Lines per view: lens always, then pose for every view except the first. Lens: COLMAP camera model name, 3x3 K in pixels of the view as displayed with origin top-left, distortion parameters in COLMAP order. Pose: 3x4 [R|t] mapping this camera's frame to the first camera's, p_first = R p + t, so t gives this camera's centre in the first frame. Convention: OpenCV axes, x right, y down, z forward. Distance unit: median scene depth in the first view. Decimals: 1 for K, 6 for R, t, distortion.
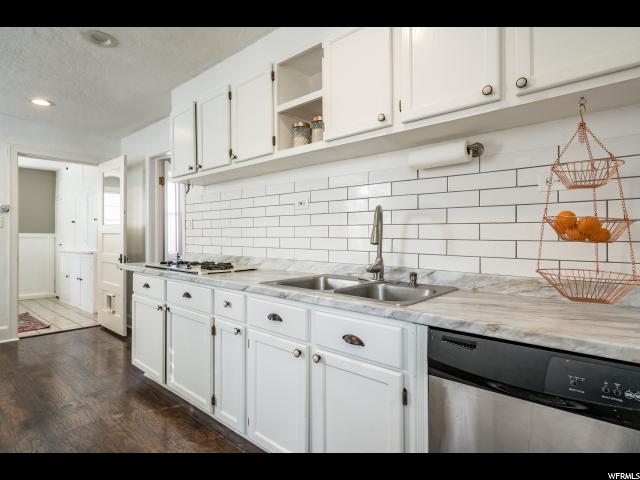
lens RADIAL K [[358.5, 0, 316.6], [0, 358.5, 238.4], [0, 0, 1]] dist [-0.002717, -0.000160]
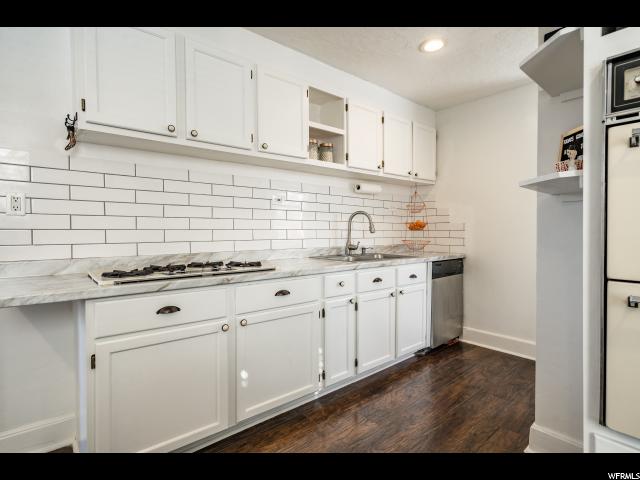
lens RADIAL K [[327.6, 0, 318.0], [0, 327.6, 236.5], [0, 0, 1]] dist [-0.028083, -0.000405]
pose [[0.131454, -0.024002, 0.991032, -1.287174], [0.005682, 0.999709, 0.023459, -0.004597], [-0.991306, 0.002547, 0.131552, 0.881541]]
